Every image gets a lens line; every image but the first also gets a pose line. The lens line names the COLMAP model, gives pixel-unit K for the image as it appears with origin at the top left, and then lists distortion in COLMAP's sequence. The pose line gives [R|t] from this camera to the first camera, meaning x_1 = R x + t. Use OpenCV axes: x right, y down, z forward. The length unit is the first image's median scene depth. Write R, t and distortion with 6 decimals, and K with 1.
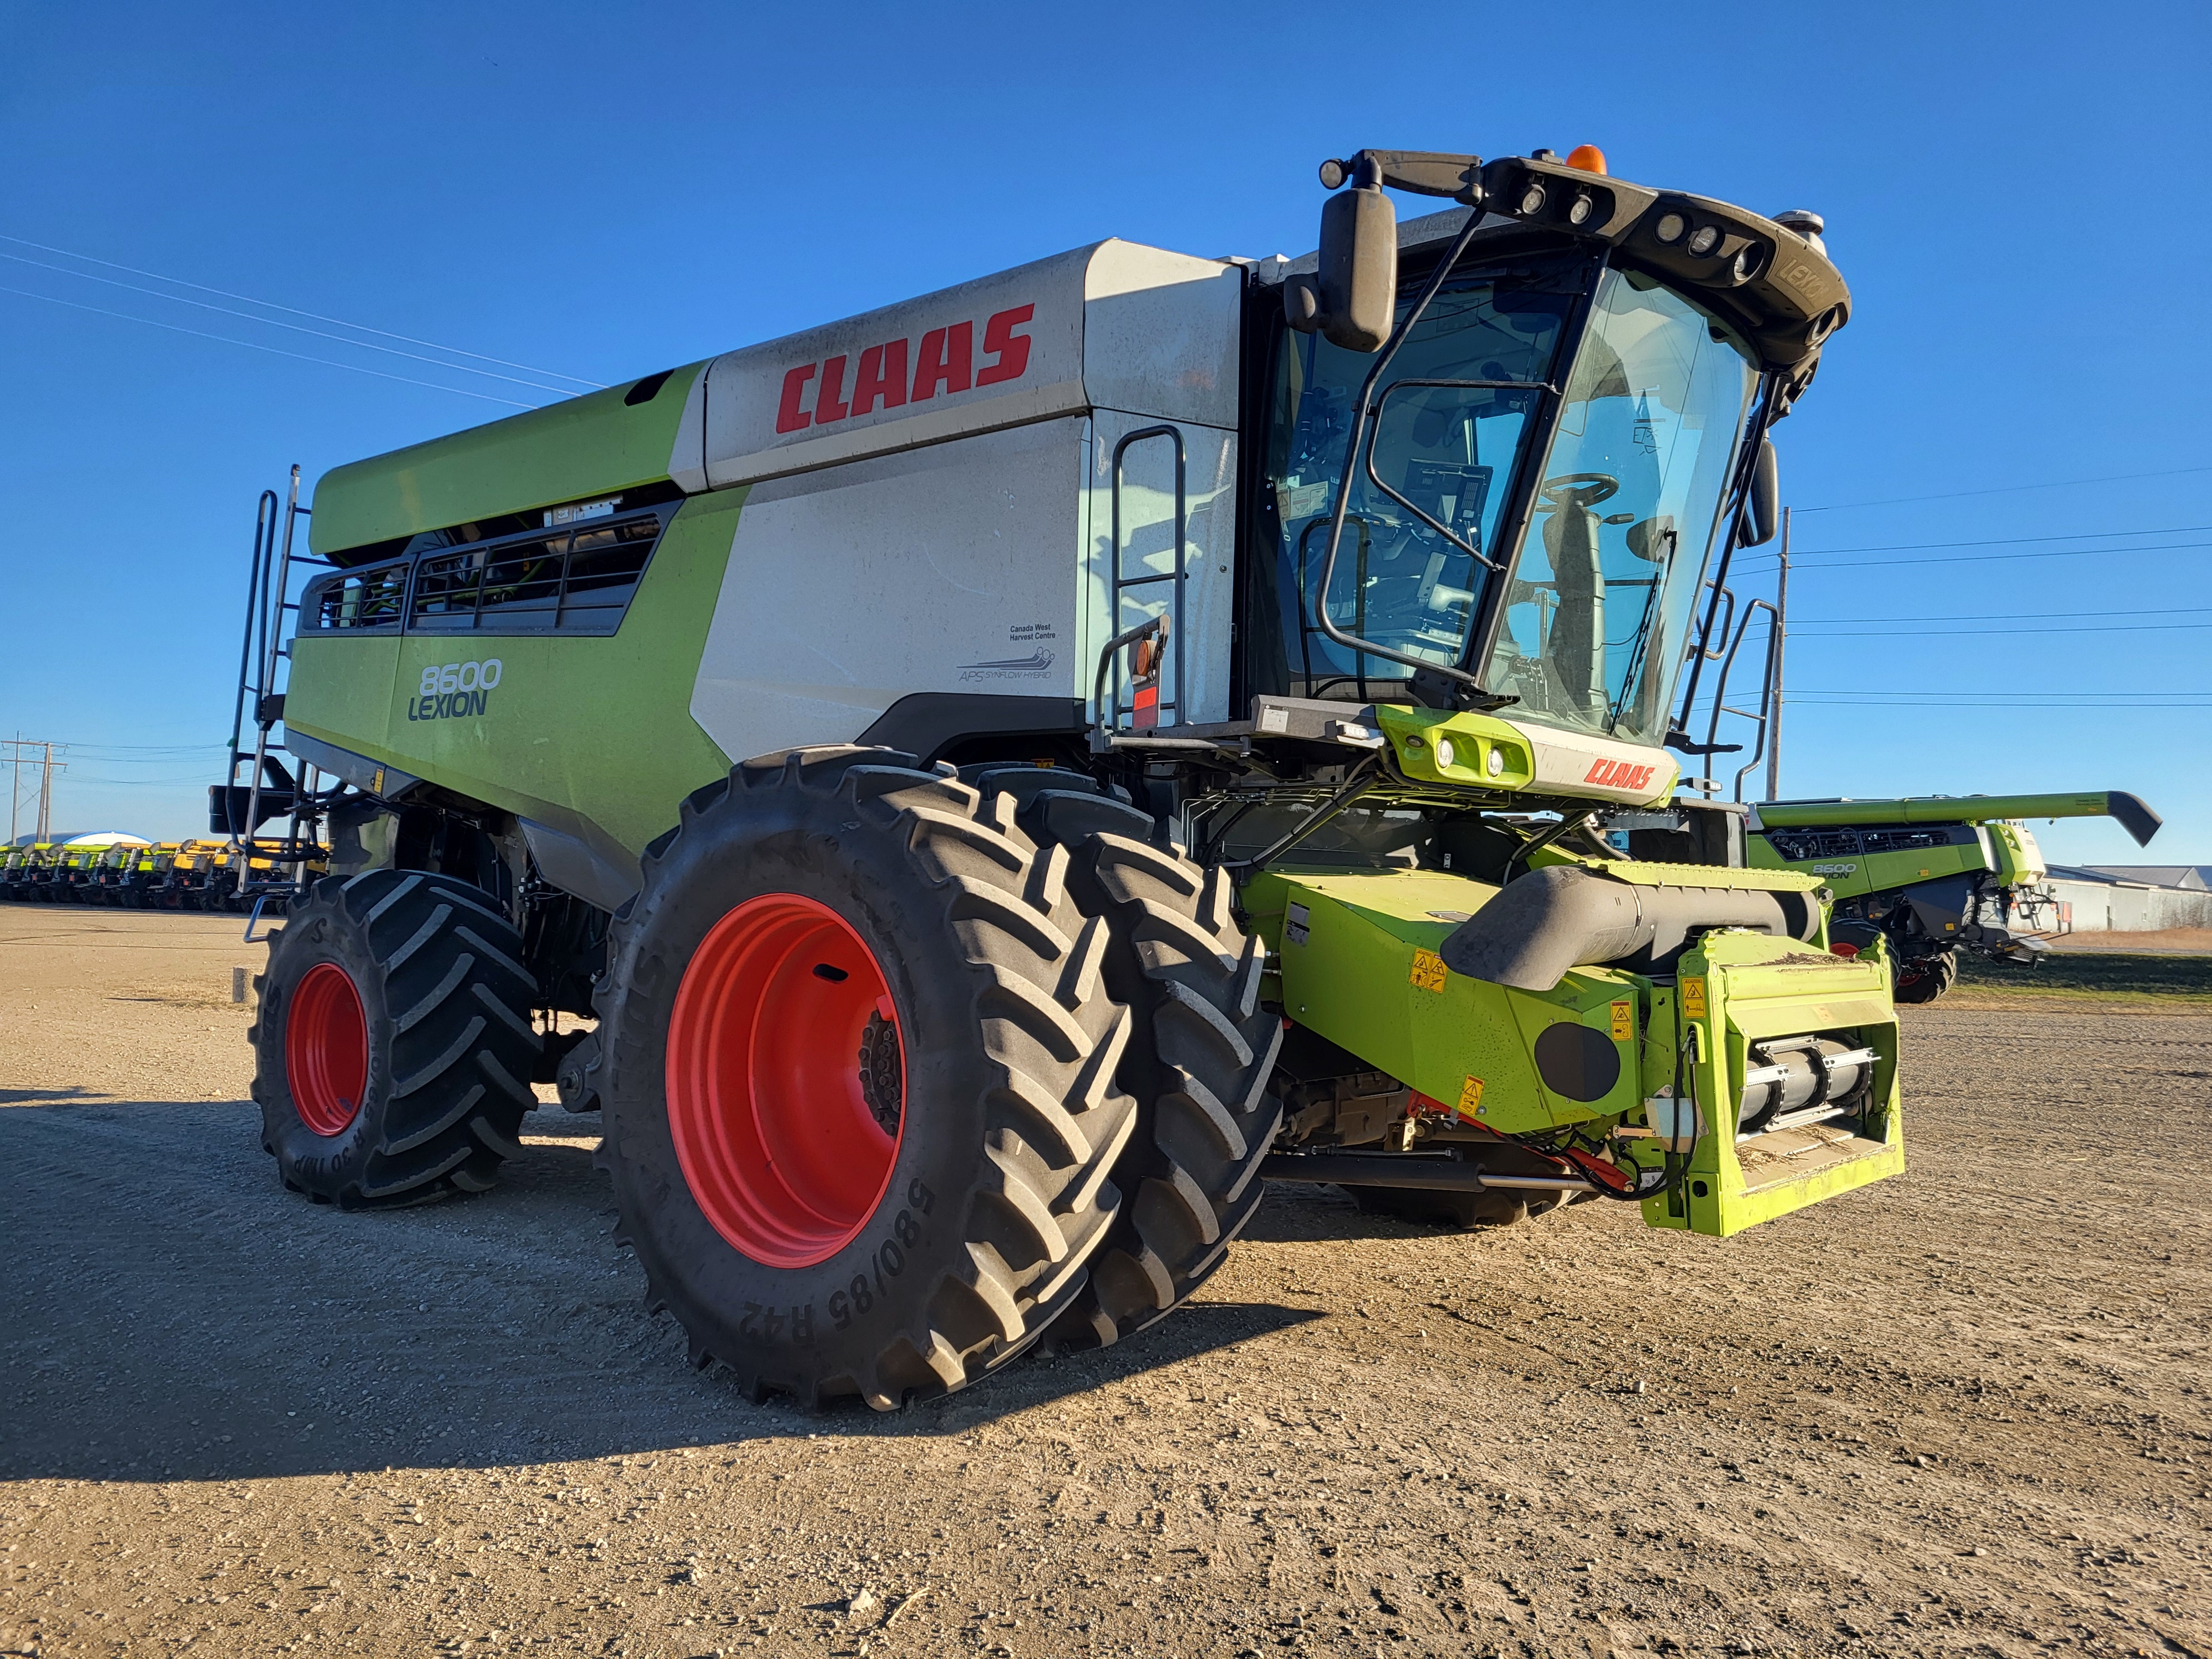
lens RADIAL K [[1643.9, 0, 1106.0], [0, 1643.9, 829.5], [0, 0, 1]] dist [0.052117, -0.000945]
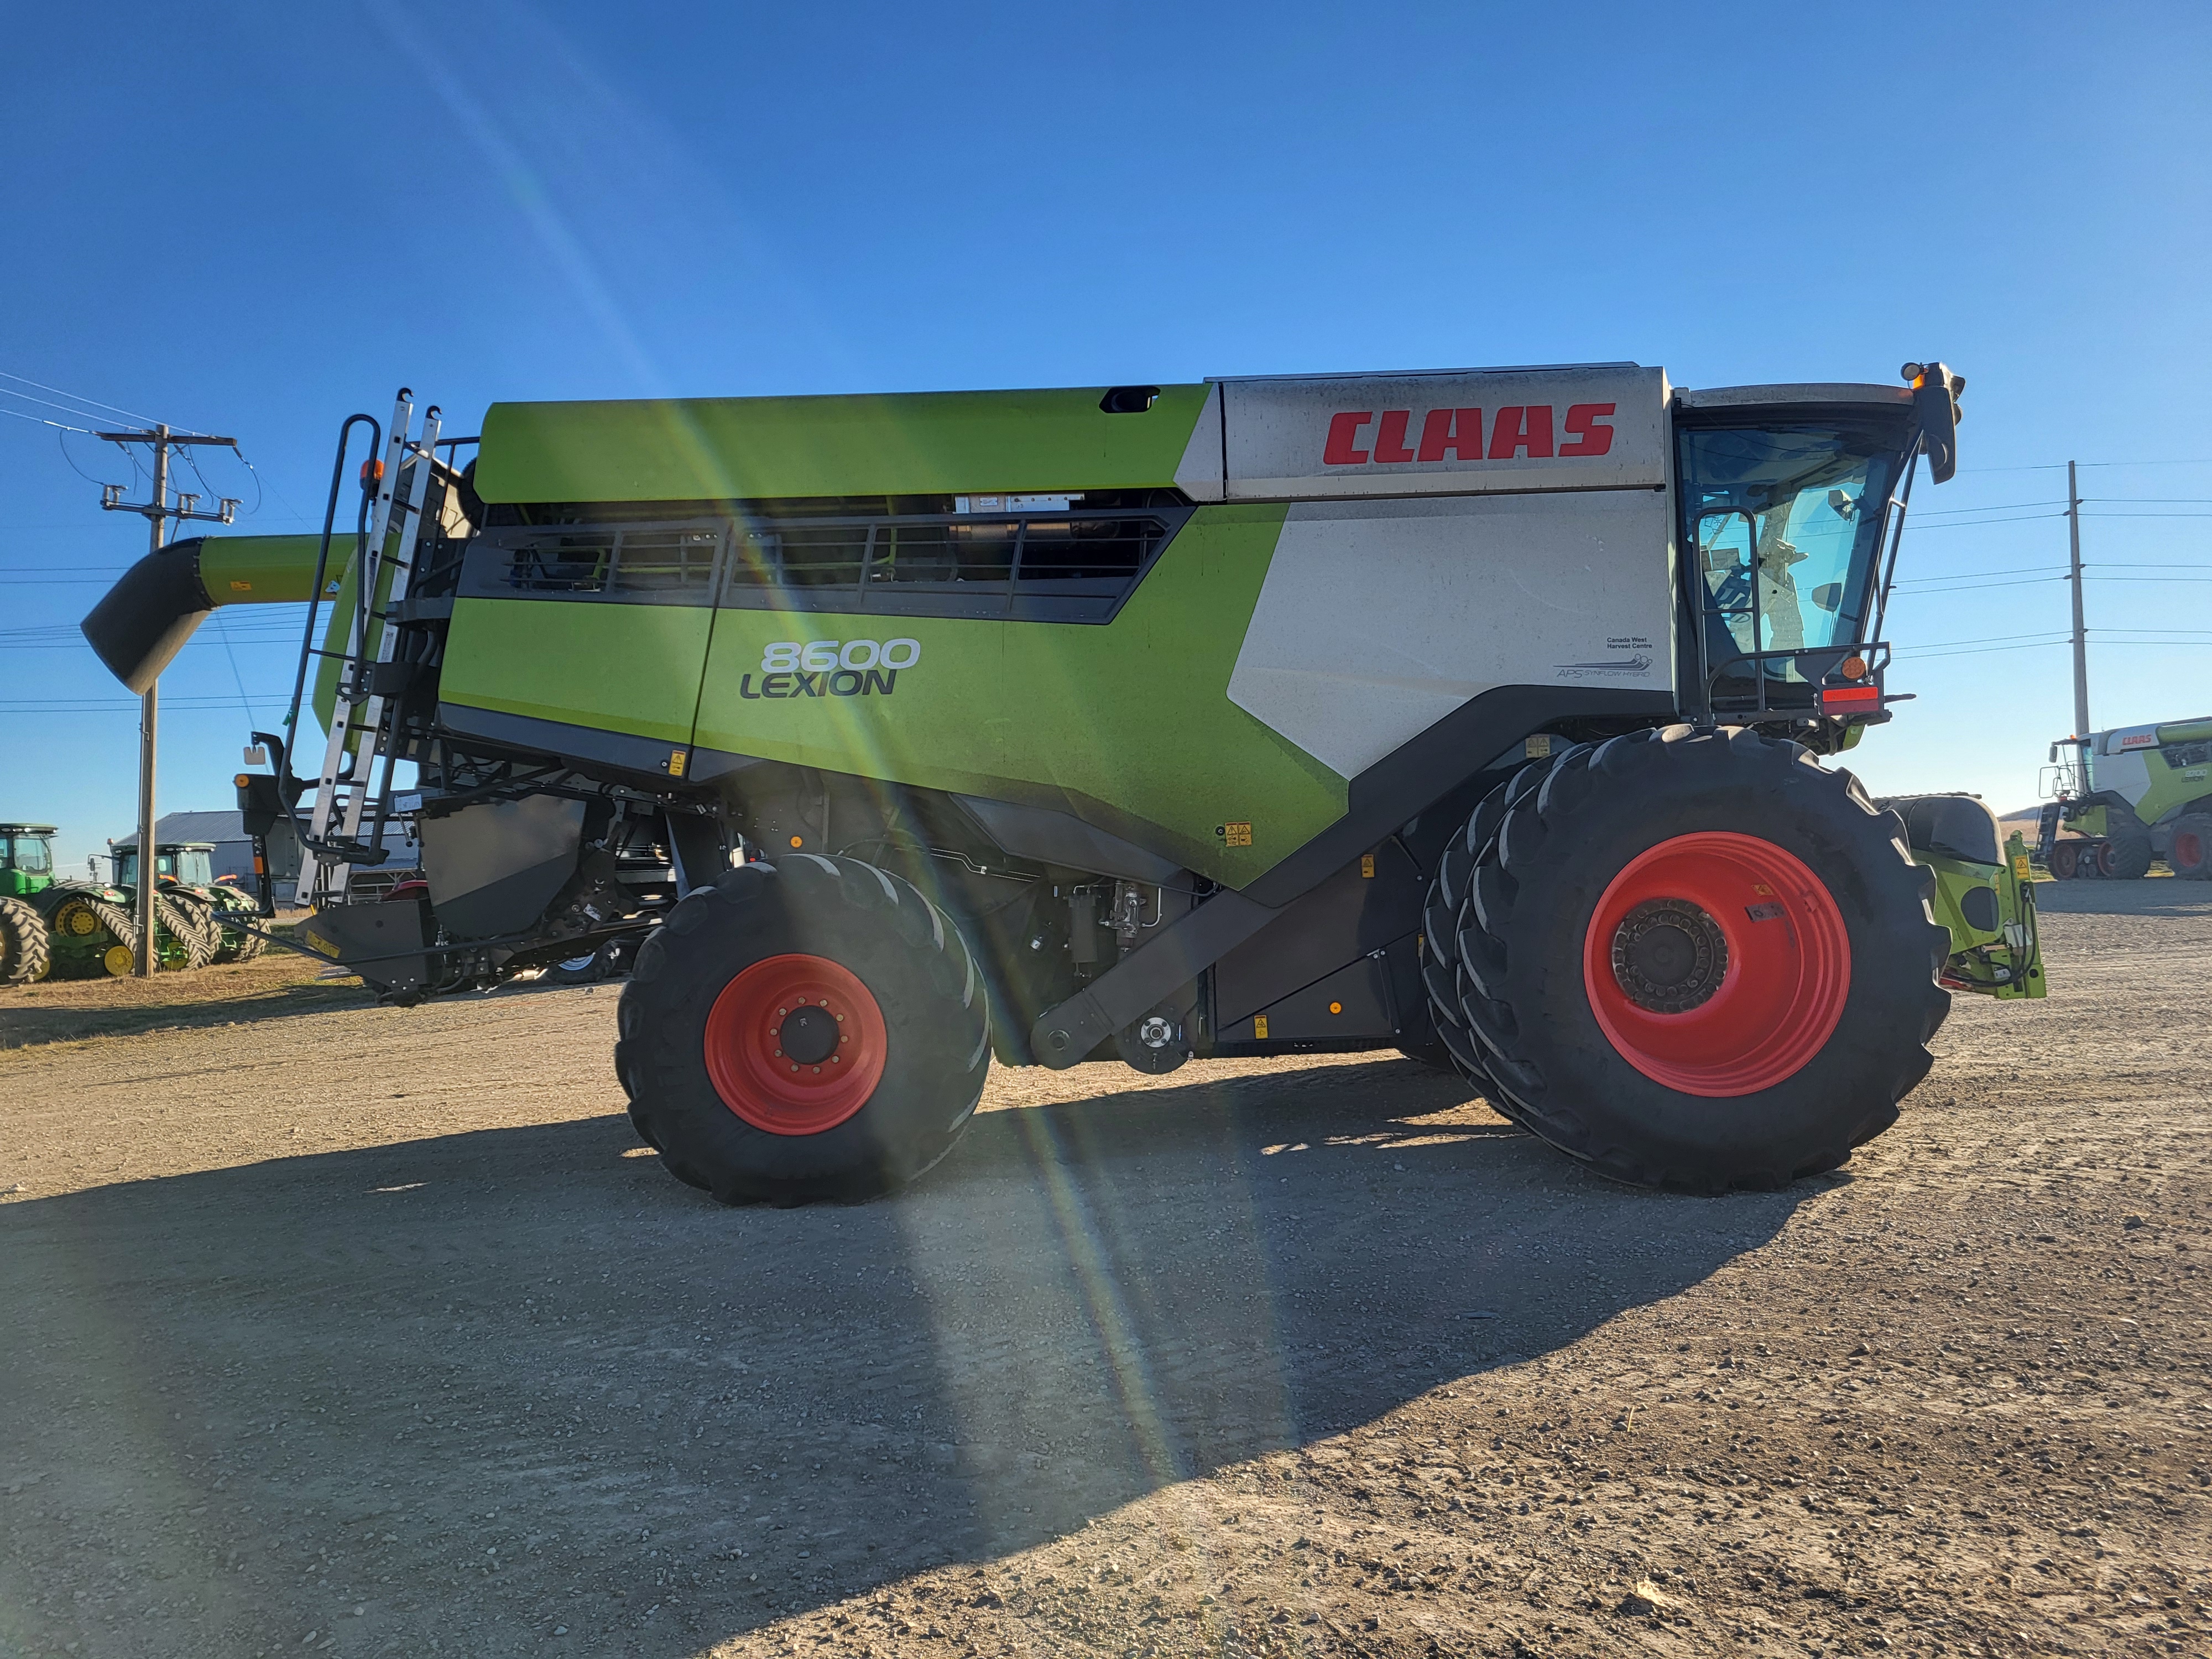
lens RADIAL K [[1643.9, 0, 1106.0], [0, 1643.9, 829.5], [0, 0, 1]] dist [0.052117, -0.000945]
pose [[0.761679, -0.039807, 0.646731, -1.041215], [0.031515, 0.999206, 0.024386, -0.009035], [-0.647188, 0.001807, 0.762328, 0.183044]]
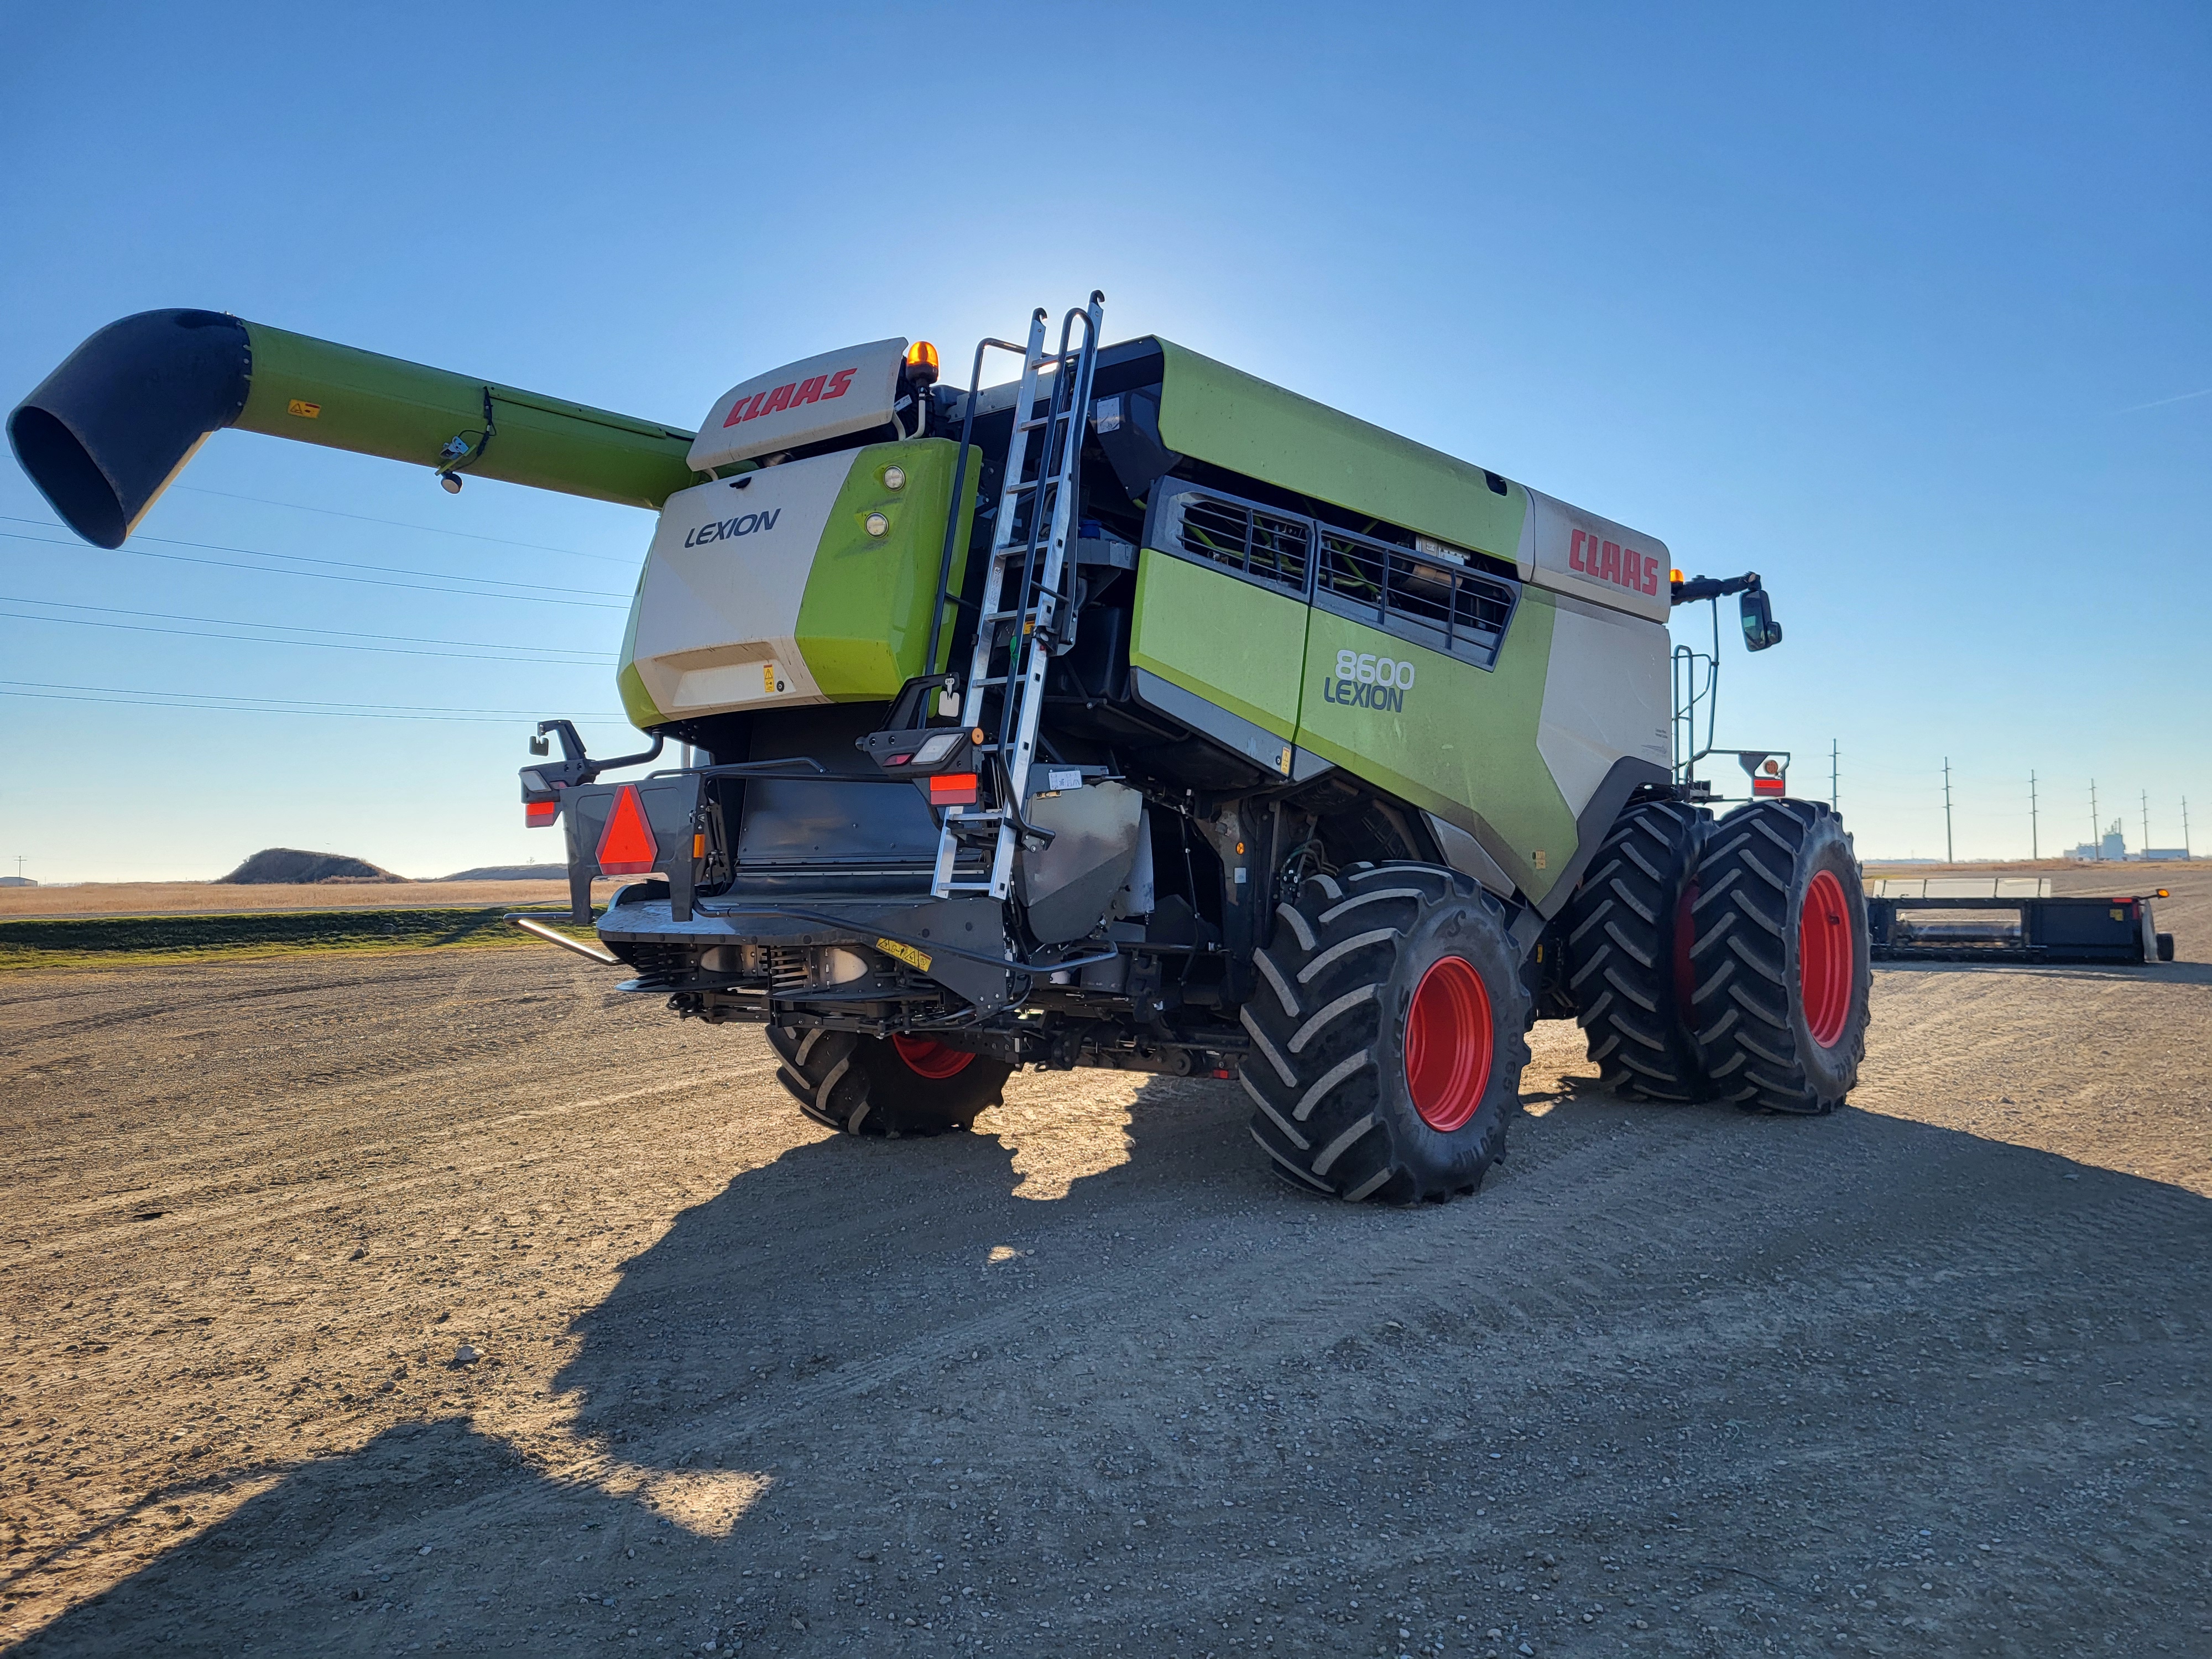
lens RADIAL K [[1643.9, 0, 1106.0], [0, 1643.9, 829.5], [0, 0, 1]] dist [0.052117, -0.000945]
pose [[-0.007203, 0.002943, 0.999970, -1.610727], [-0.029544, 0.999559, -0.003154, 0.015998], [-0.999538, -0.029566, -0.007112, 1.348800]]
